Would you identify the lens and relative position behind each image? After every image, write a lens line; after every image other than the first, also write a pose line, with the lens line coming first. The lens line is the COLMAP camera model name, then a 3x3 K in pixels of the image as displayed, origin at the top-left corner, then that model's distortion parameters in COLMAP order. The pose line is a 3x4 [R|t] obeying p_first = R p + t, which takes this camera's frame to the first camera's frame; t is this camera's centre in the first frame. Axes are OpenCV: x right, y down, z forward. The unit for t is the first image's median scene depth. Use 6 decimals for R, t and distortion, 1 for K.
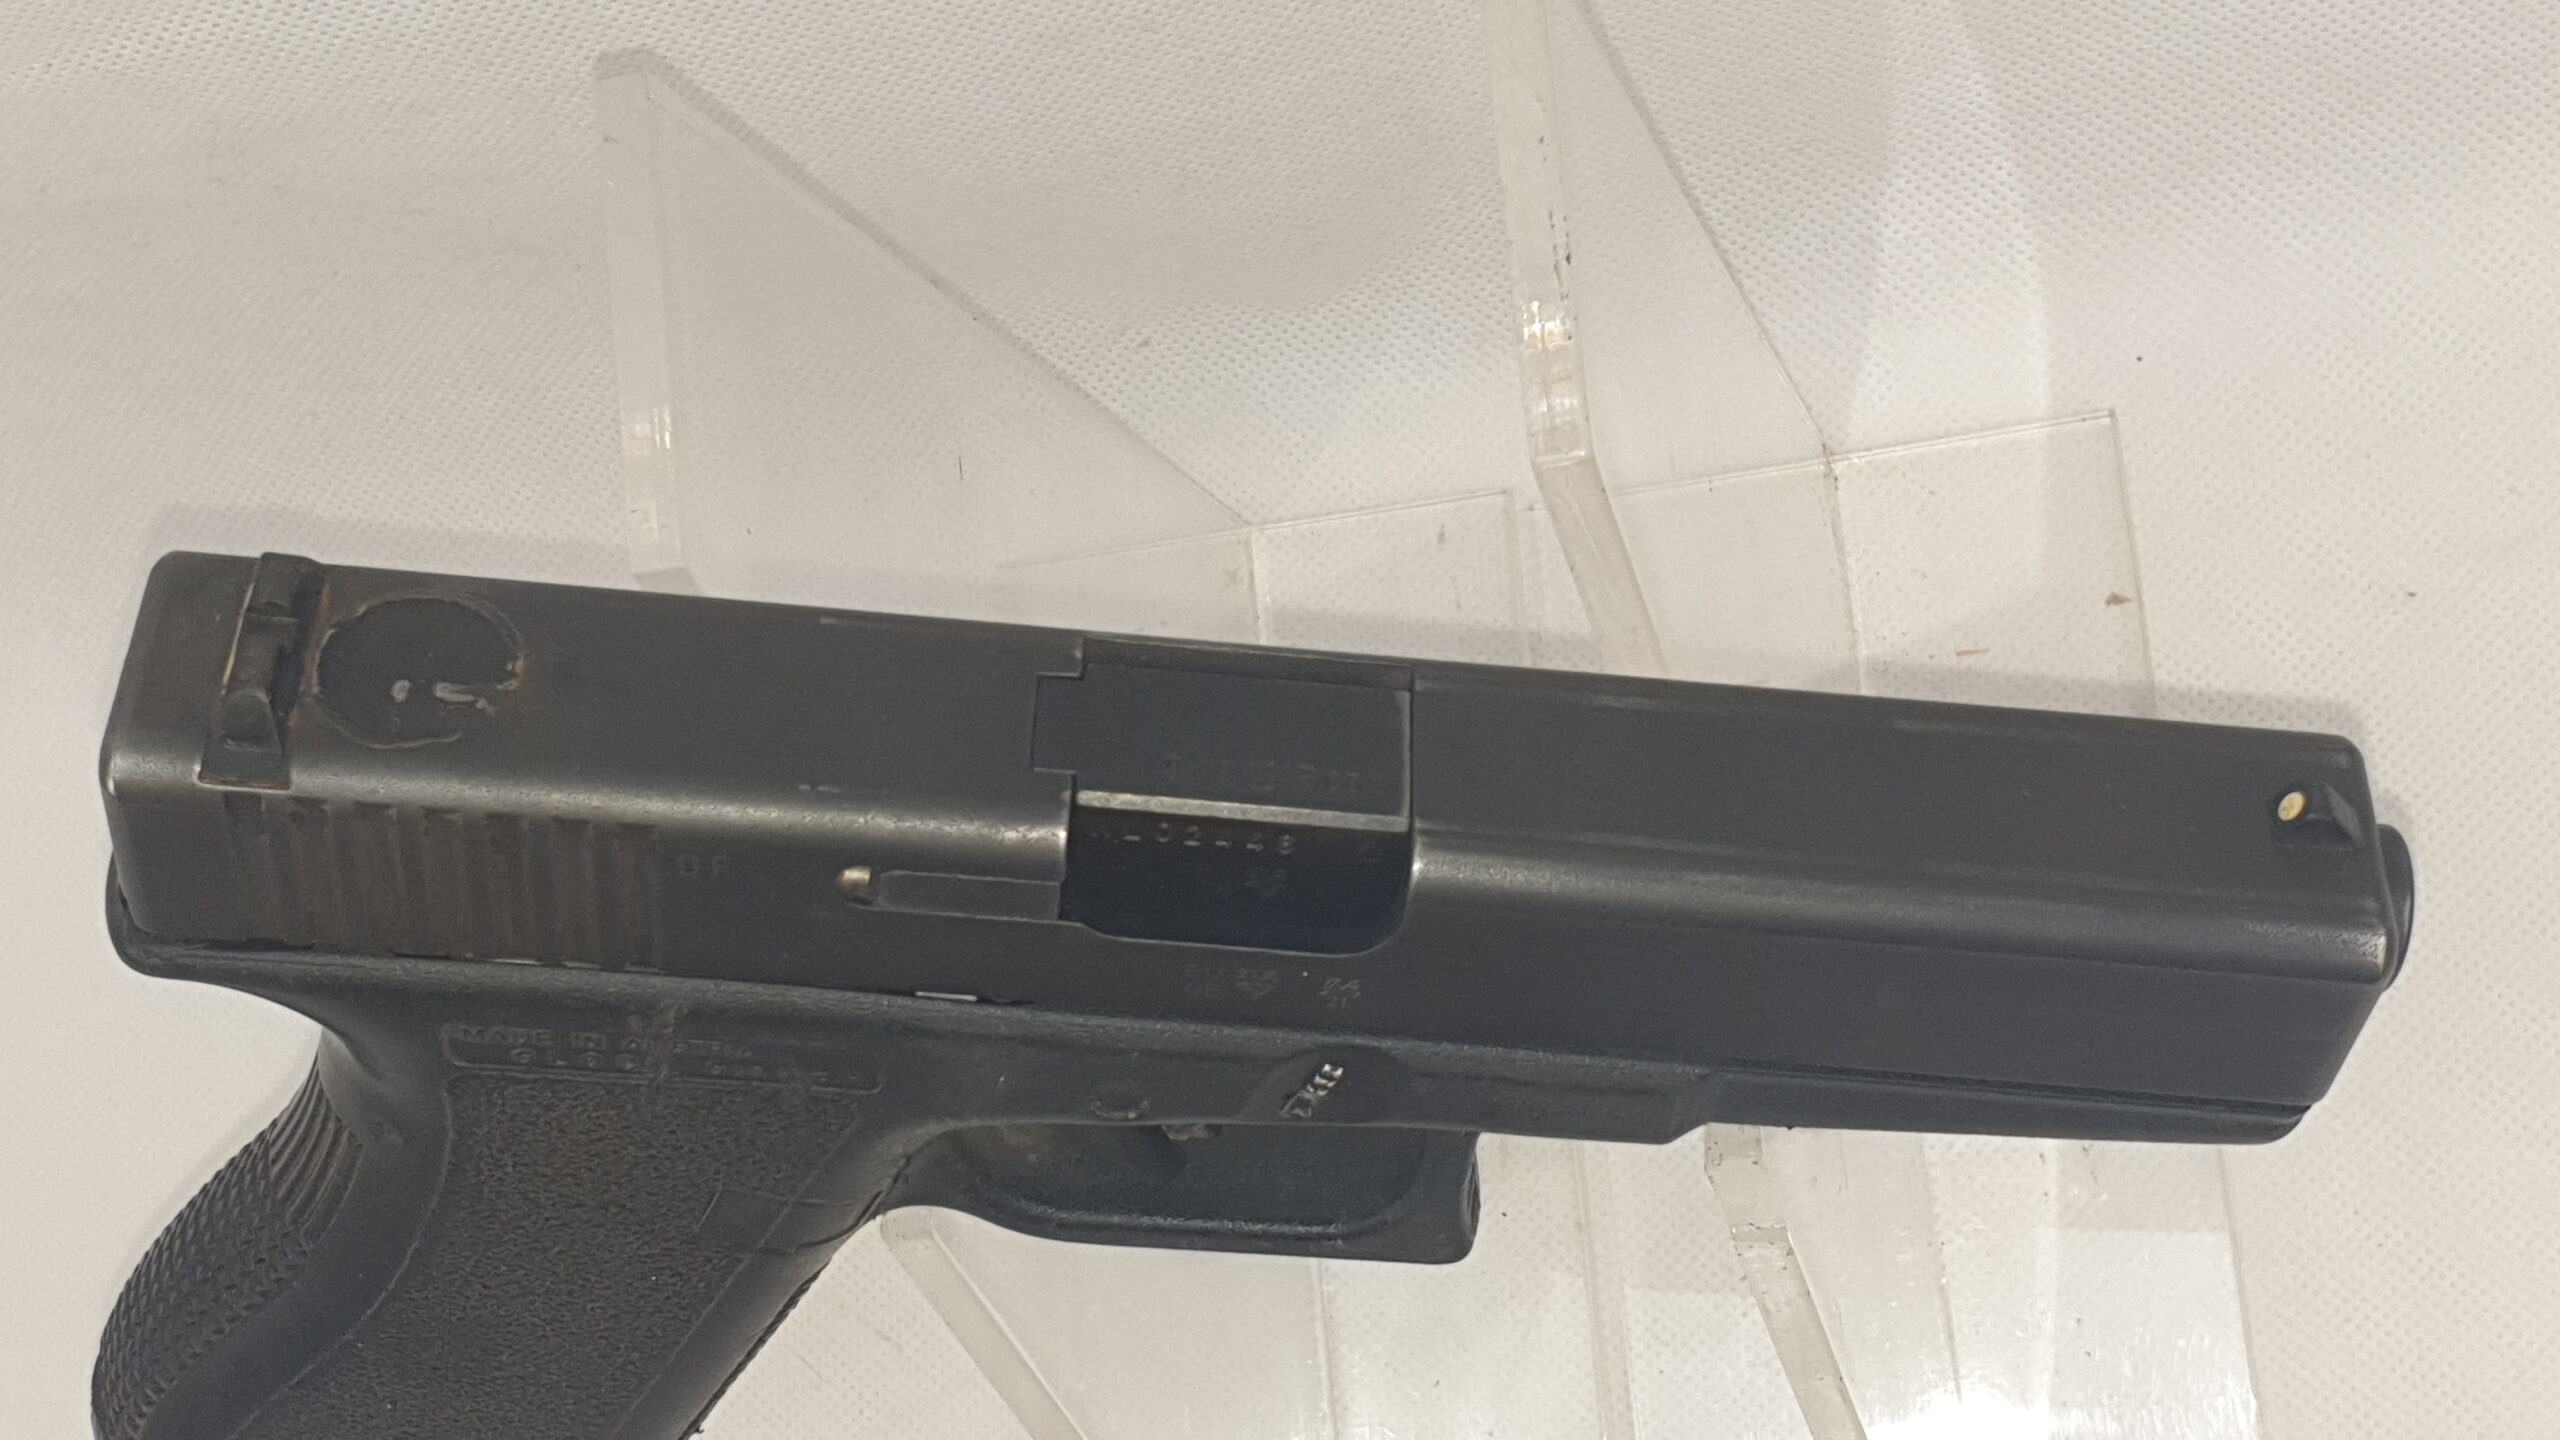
lens RADIAL K [[4160.8, 0, 1280.0], [0, 4160.8, 720.0], [0, 0, 1]] dist [0.541321, -3.505453]
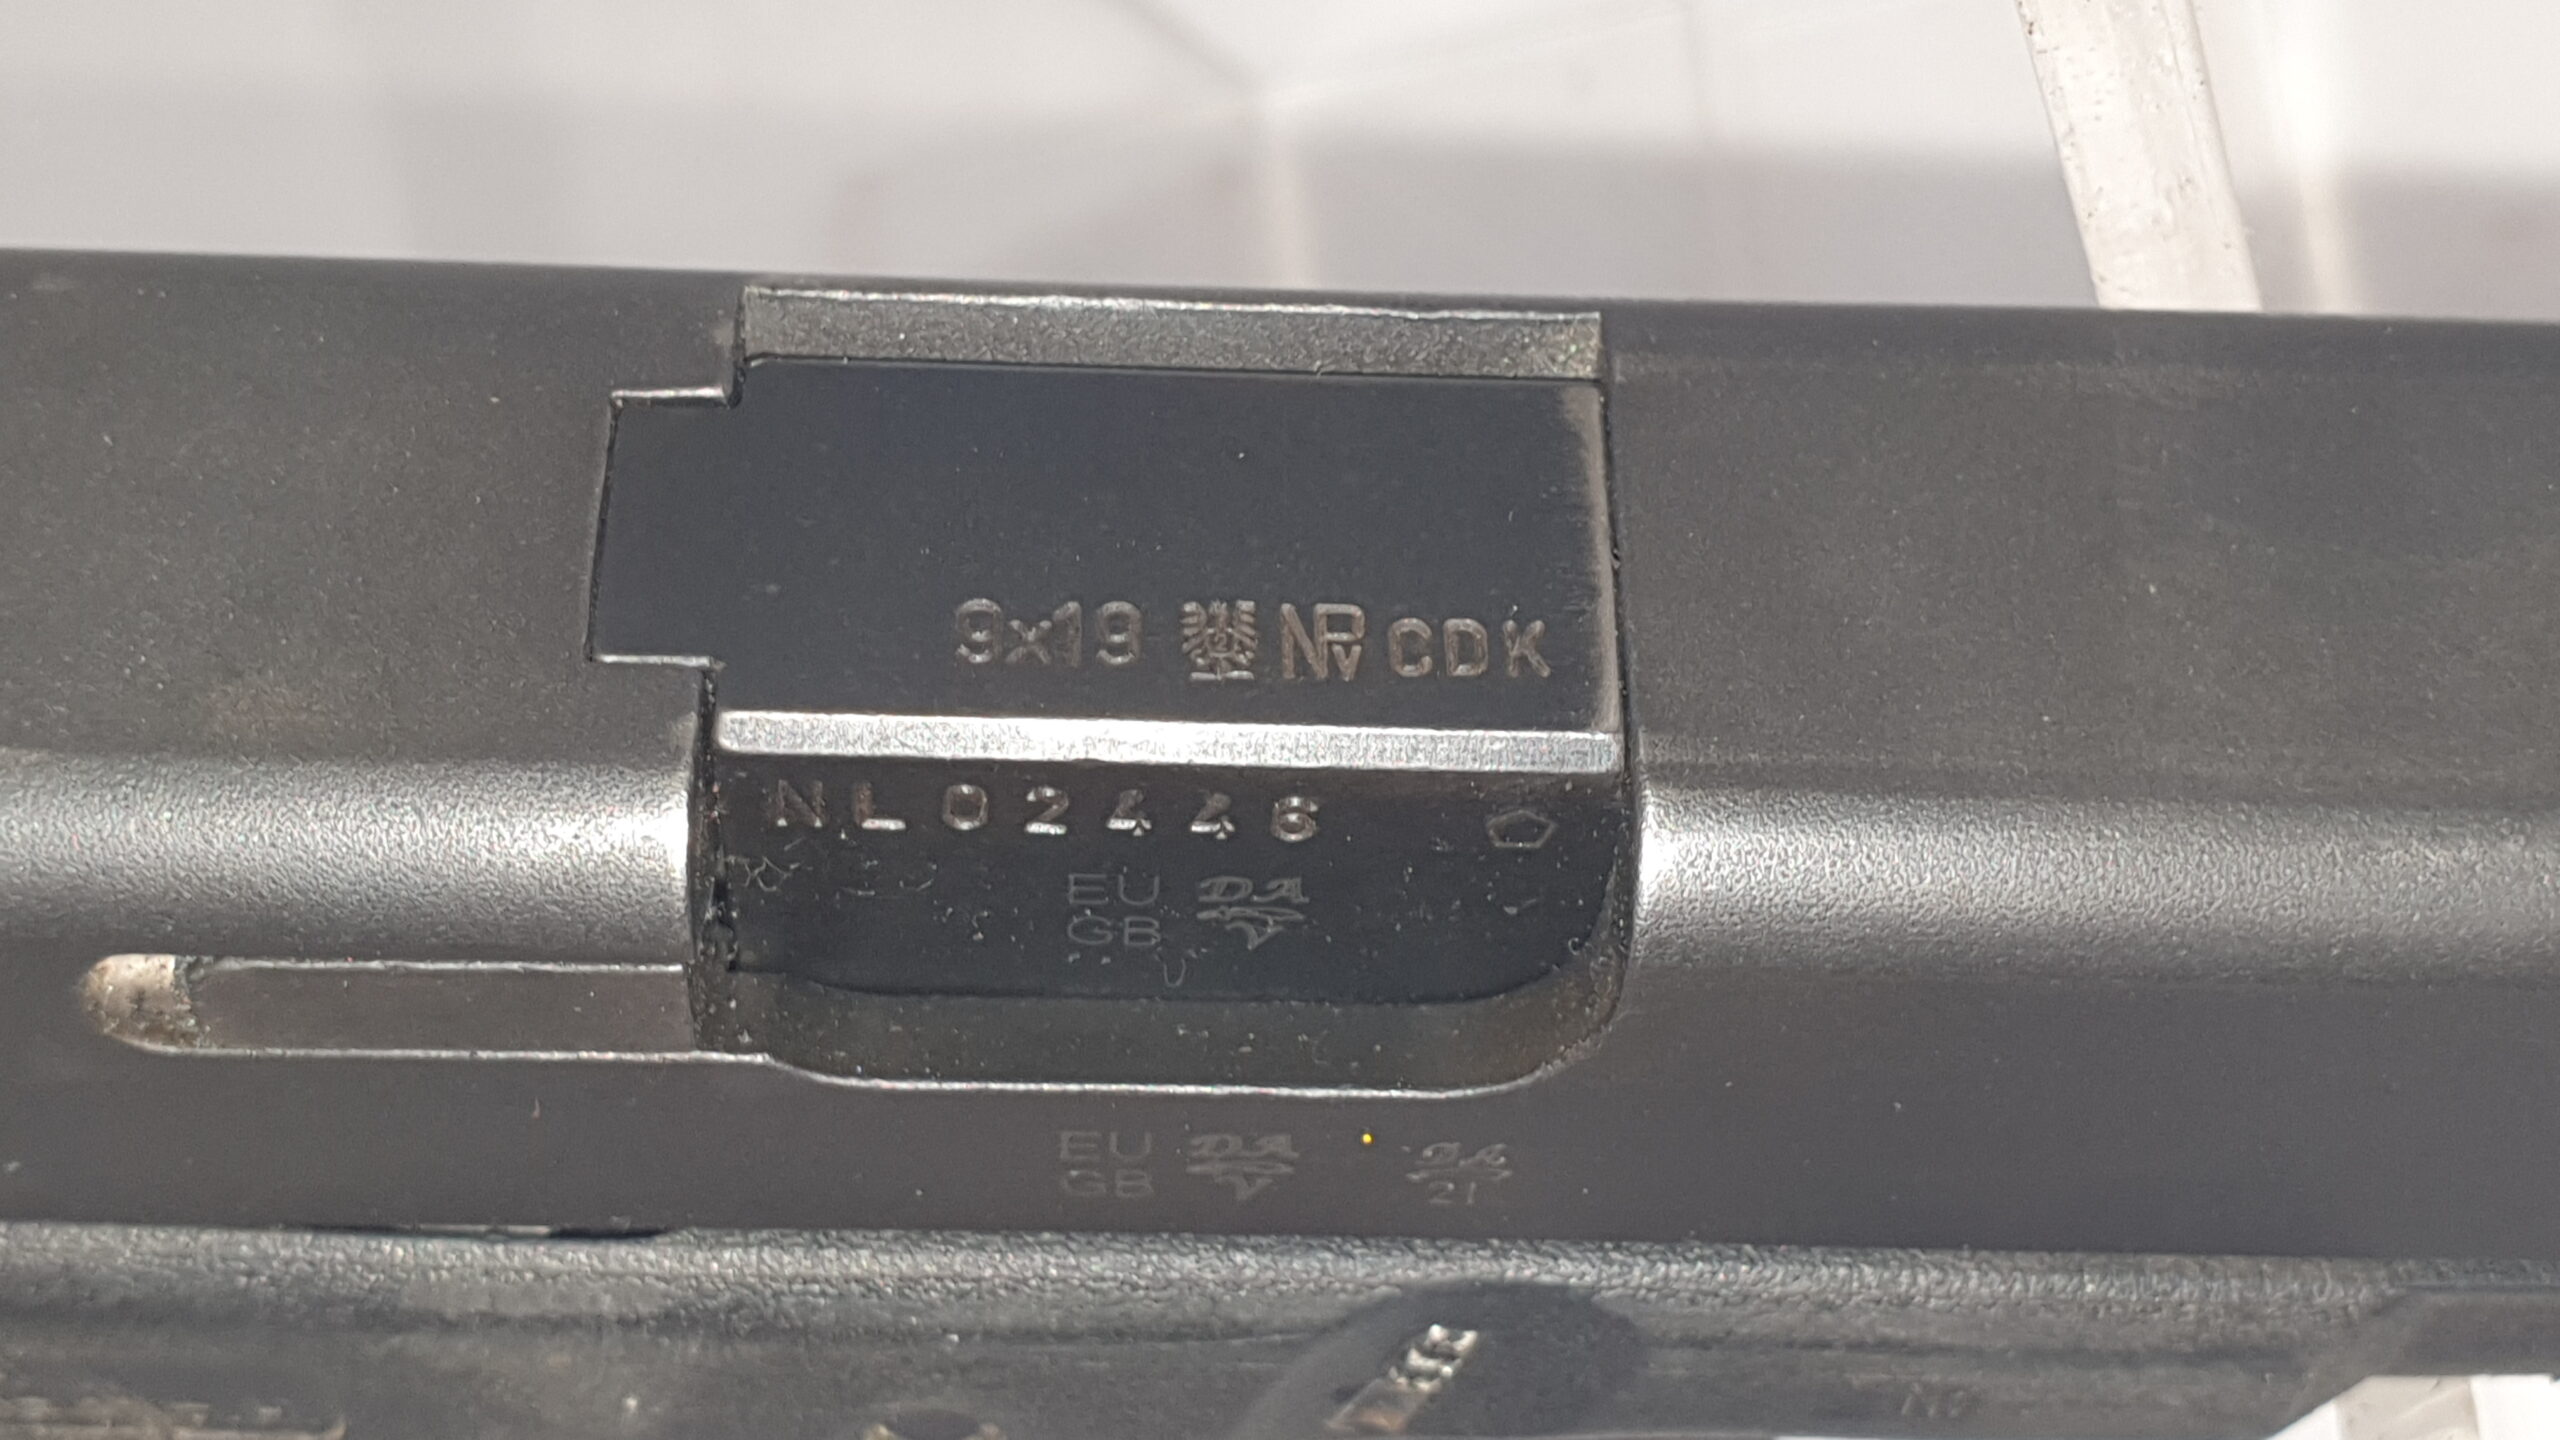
lens RADIAL K [[4160.8, 0, 1280.0], [0, 4160.8, 720.0], [0, 0, 1]] dist [0.541321, -3.505453]
pose [[0.998121, -0.056013, -0.024840, 0.009931], [0.057978, 0.994510, 0.087108, -0.011678], [0.019824, -0.088385, 0.995889, 0.625831]]
